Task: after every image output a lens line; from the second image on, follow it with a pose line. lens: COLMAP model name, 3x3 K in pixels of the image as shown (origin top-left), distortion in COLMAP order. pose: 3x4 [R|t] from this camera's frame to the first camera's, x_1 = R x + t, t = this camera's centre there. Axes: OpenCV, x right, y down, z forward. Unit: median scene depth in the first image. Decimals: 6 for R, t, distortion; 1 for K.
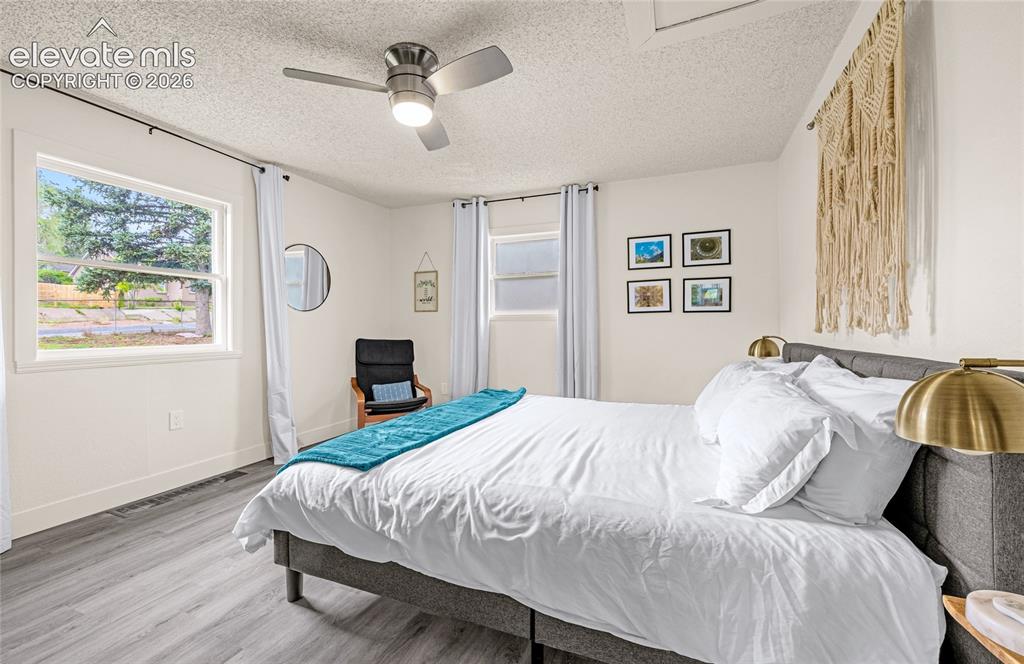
lens RADIAL K [[431.6, 0, 505.2], [0, 431.6, 332.0], [0, 0, 1]] dist [0.000667, 0.000093]
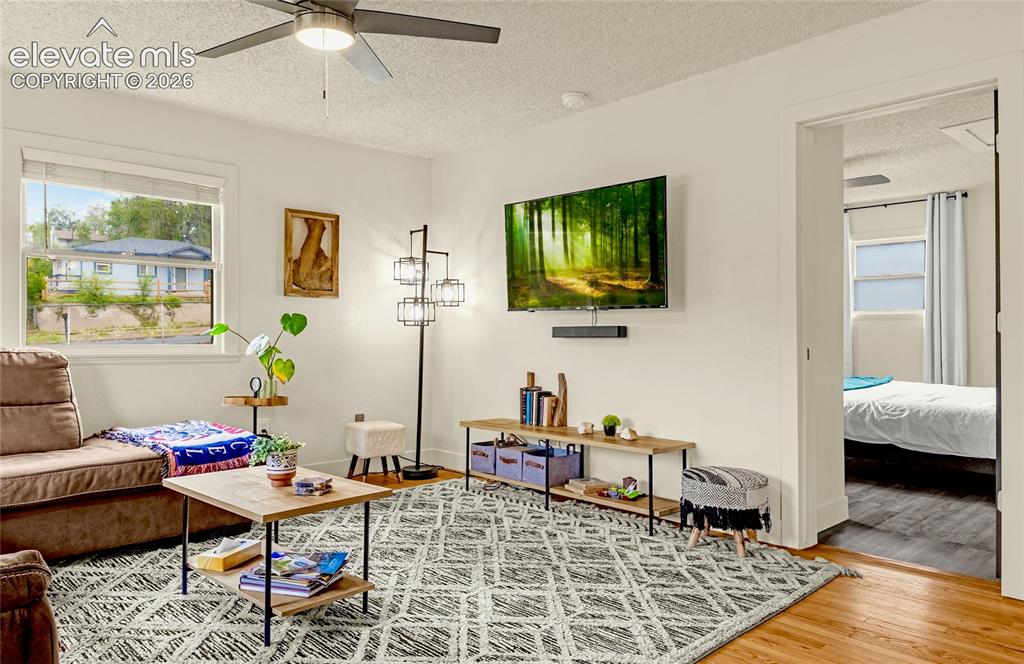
lens RADIAL K [[694.1, 0, 499.9], [0, 694.1, 330.4], [0, 0, 1]] dist [0.043516, -0.048171]
pose [[0.906077, -0.004778, -0.423085, -0.296788], [0.004490, 0.999989, -0.001678, -0.002820], [0.423089, -0.000379, 0.906088, -3.129797]]
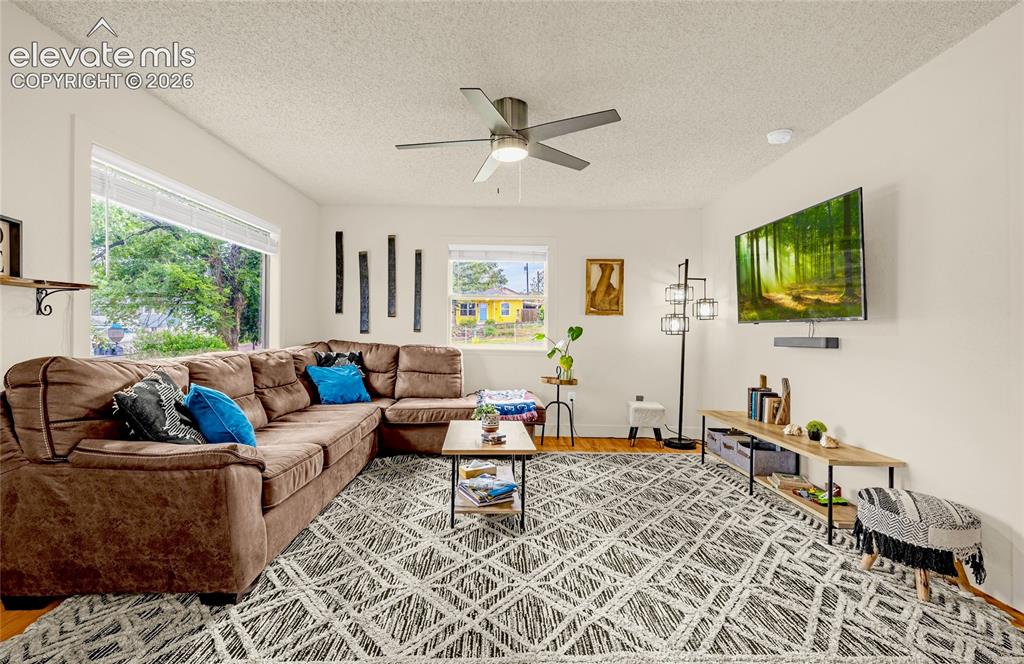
lens RADIAL K [[442.1, 0, 502.5], [0, 442.1, 331.6], [0, 0, 1]] dist [0.004722, -0.000179]
pose [[0.375443, -0.003809, -0.926838, 0.221081], [-0.005001, 0.999969, -0.006135, -0.032817], [0.926832, 0.006938, 0.375412, -2.314587]]
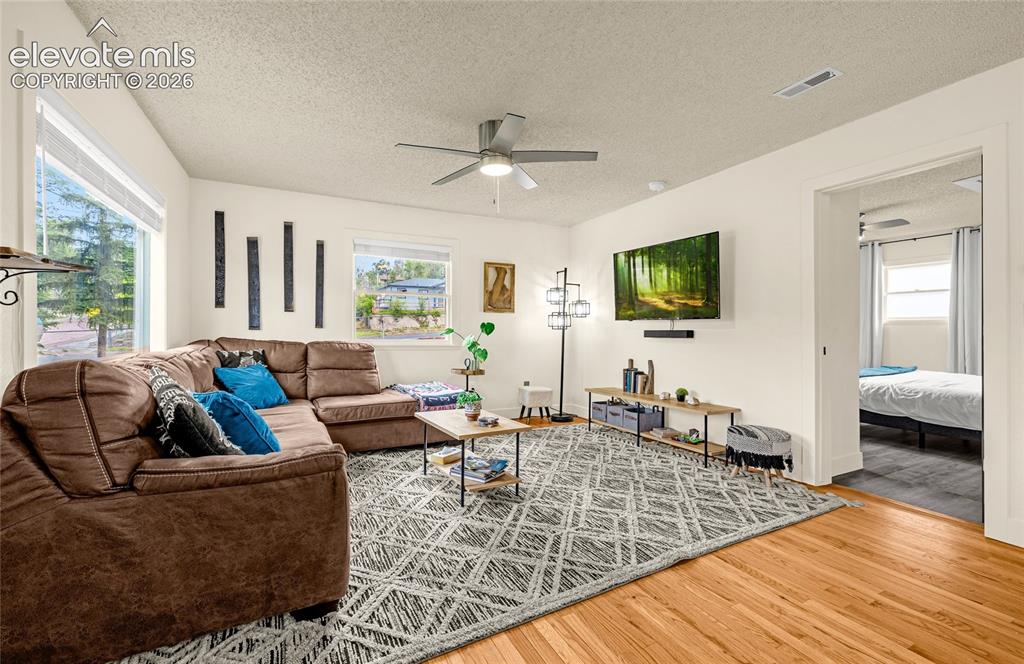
lens RADIAL K [[431.6, 0, 503.8], [0, 431.6, 330.2], [0, 0, 1]] dist [0.000667, 0.000093]
pose [[0.751048, -0.002381, -0.660243, -0.124224], [0.002142, 0.999997, -0.001169, -0.024727], [0.660244, -0.000536, 0.751051, -3.146951]]
